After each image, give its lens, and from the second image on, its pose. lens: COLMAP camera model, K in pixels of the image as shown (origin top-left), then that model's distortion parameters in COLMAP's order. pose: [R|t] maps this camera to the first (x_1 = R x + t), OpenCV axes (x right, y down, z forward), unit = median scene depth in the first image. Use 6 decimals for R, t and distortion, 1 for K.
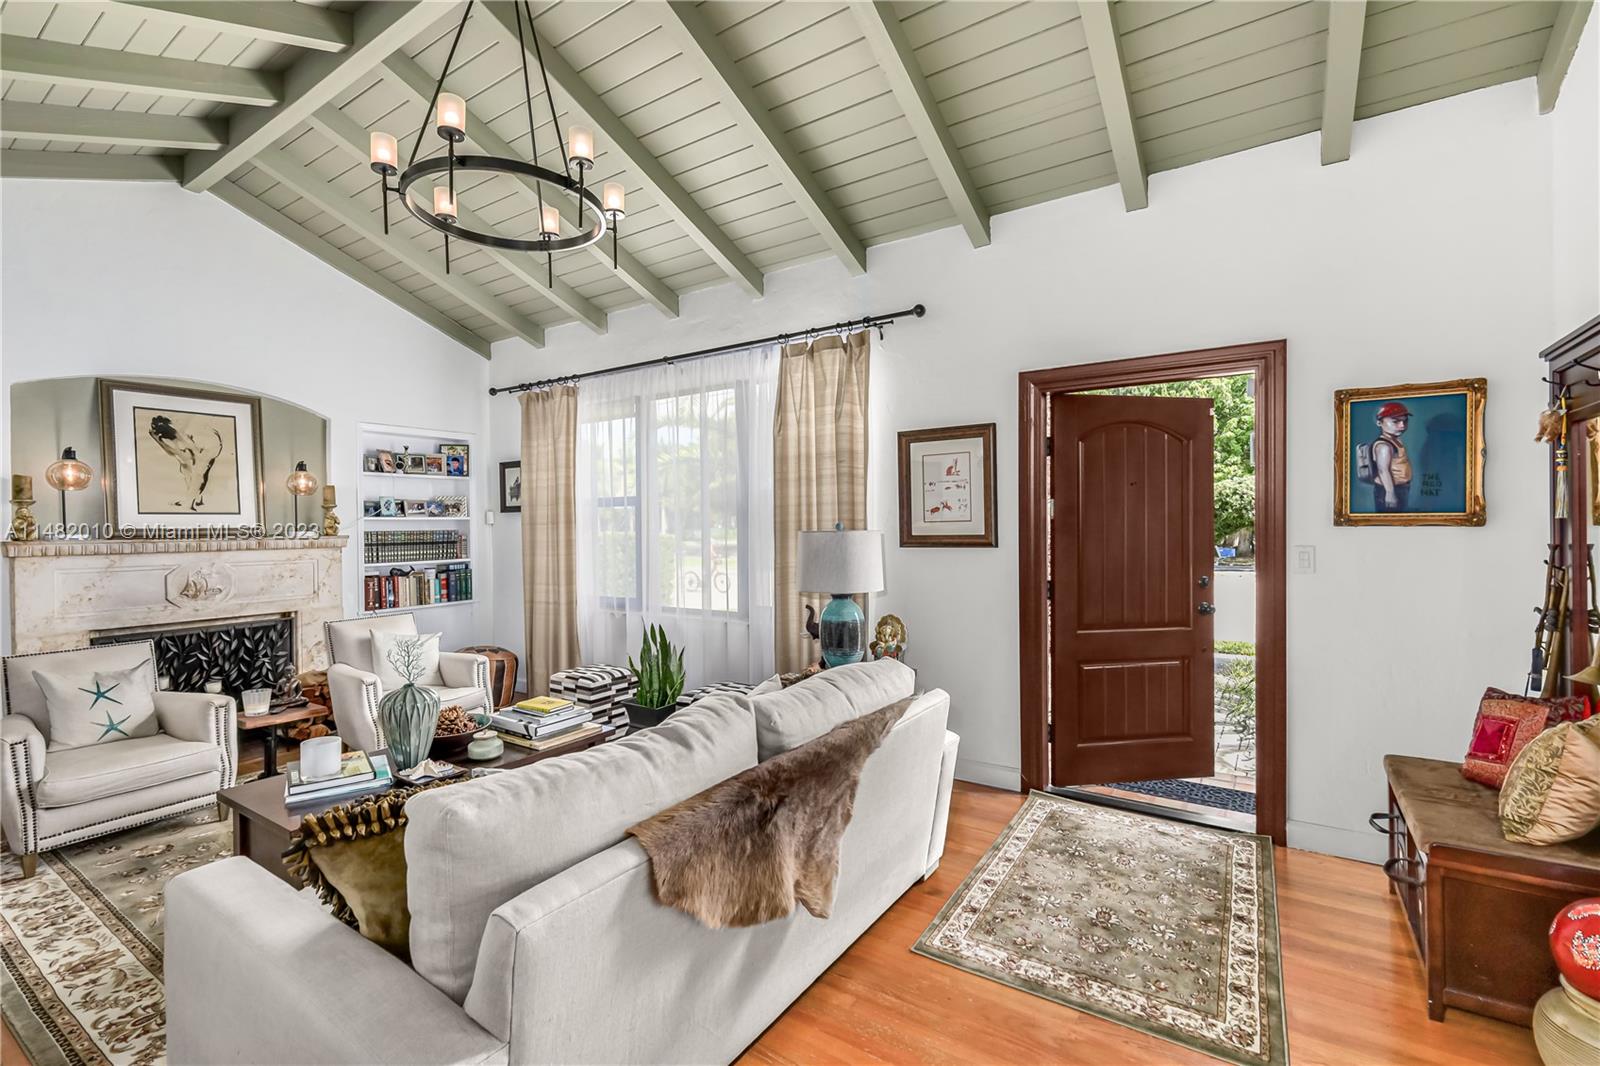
lens RADIAL K [[698.2, 0, 796.5], [0, 698.2, 533.8], [0, 0, 1]] dist [0.008616, 0.001334]
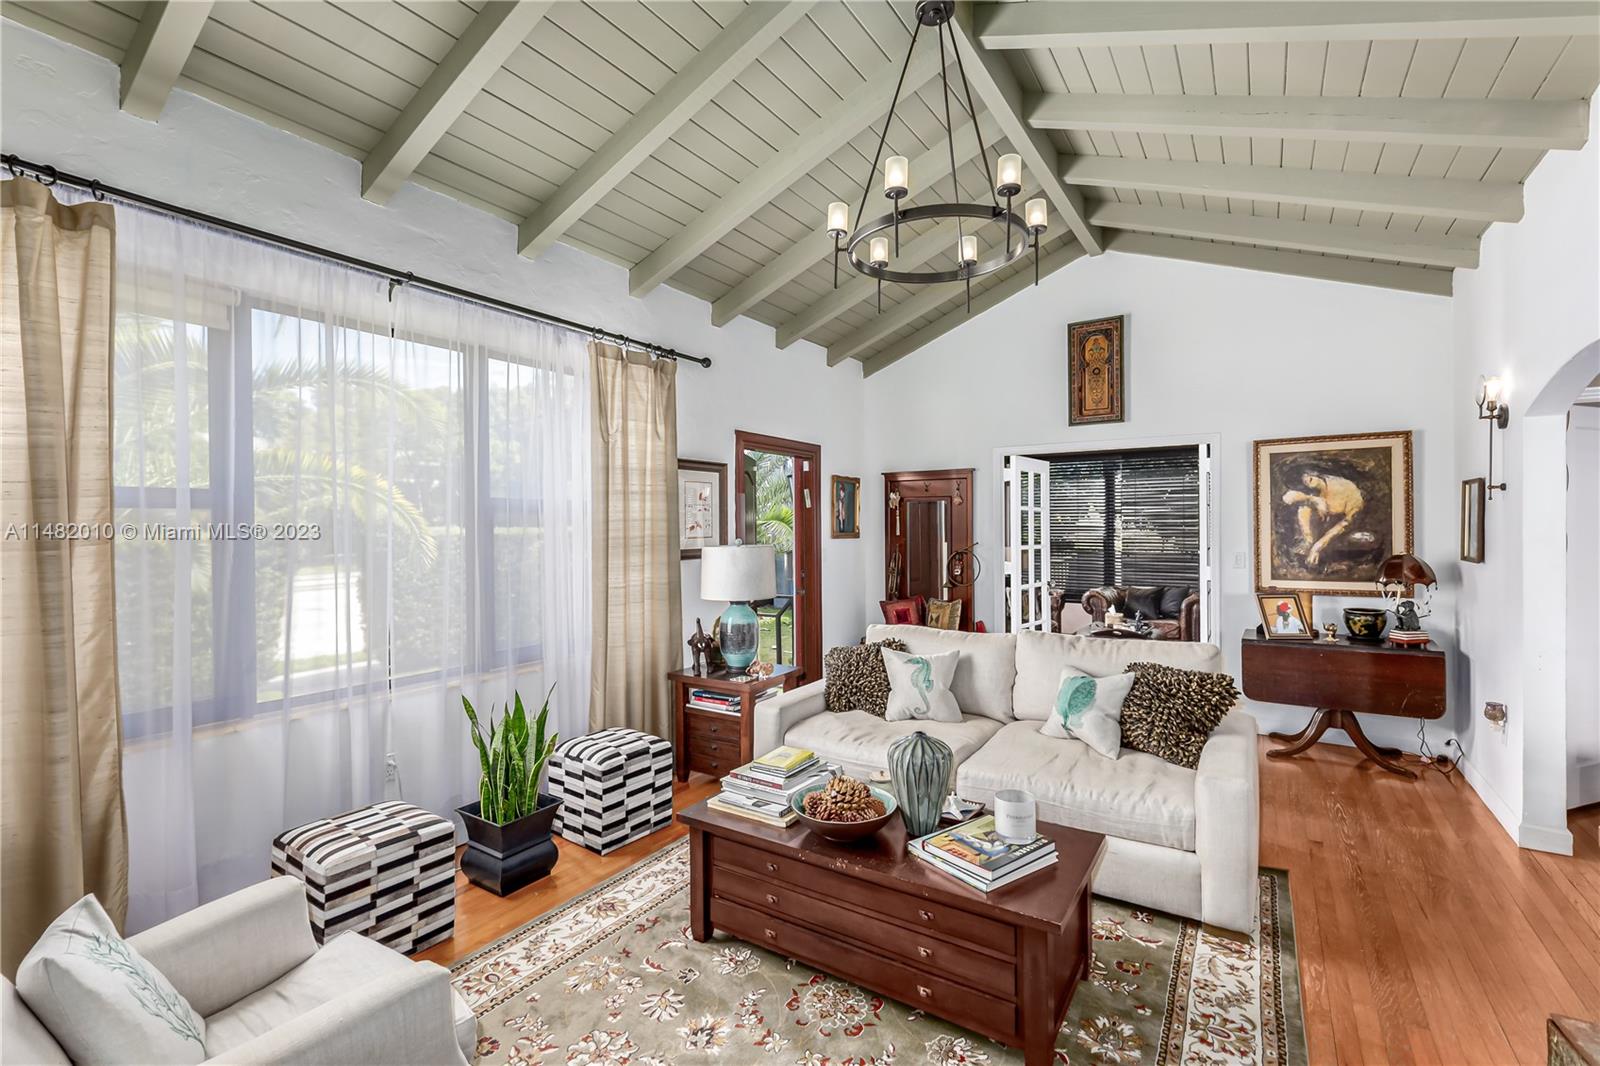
lens RADIAL K [[698.2, 0, 802.7], [0, 698.2, 531.5], [0, 0, 1]] dist [0.008616, 0.001334]
pose [[0.000006, 0.007582, 0.999971, -1.358905], [0.023454, 0.999696, -0.007580, -0.019876], [-0.999725, 0.023454, -0.000171, 1.111680]]
